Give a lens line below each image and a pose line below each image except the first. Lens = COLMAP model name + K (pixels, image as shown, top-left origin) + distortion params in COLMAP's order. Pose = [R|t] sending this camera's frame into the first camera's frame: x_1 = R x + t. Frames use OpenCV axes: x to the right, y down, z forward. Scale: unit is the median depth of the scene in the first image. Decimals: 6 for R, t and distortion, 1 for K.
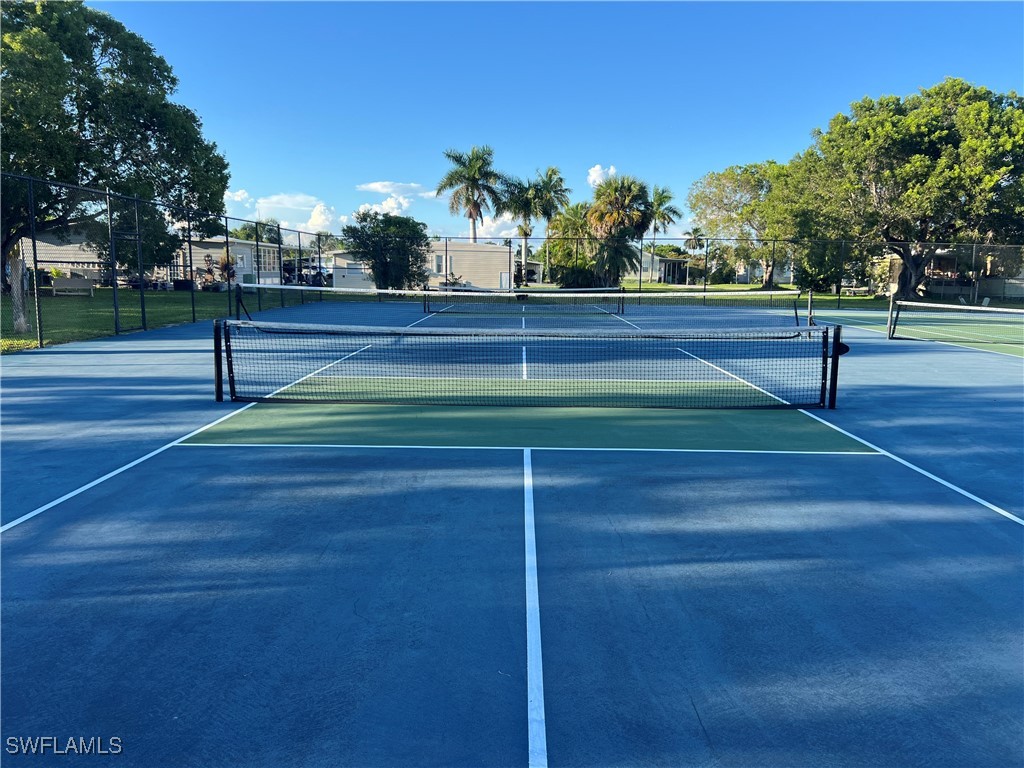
lens RADIAL K [[778.8, 0, 507.6], [0, 778.8, 384.6], [0, 0, 1]] dist [0.045777, -0.052517]
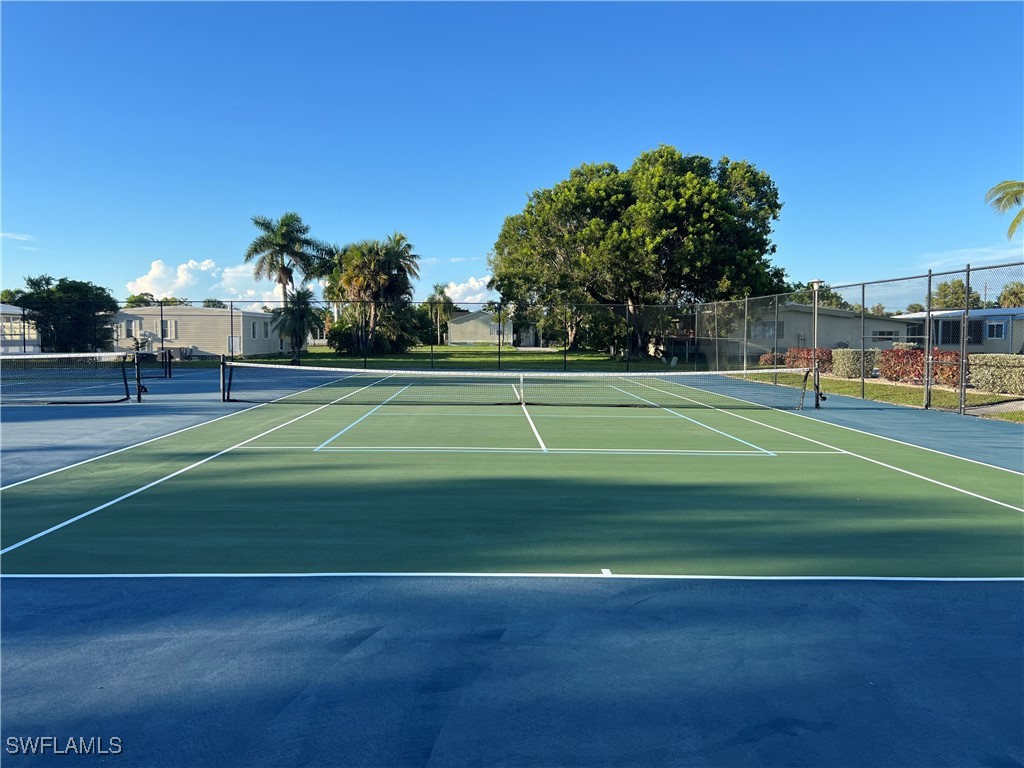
lens RADIAL K [[772.3, 0, 512.0], [0, 772.3, 384.0], [0, 0, 1]] dist [0.042391, -0.044376]
pose [[0.999788, -0.011783, 0.016893, 0.334249], [0.013131, 0.996545, -0.082008, 0.001110], [-0.015869, 0.082213, 0.996488, 0.020235]]
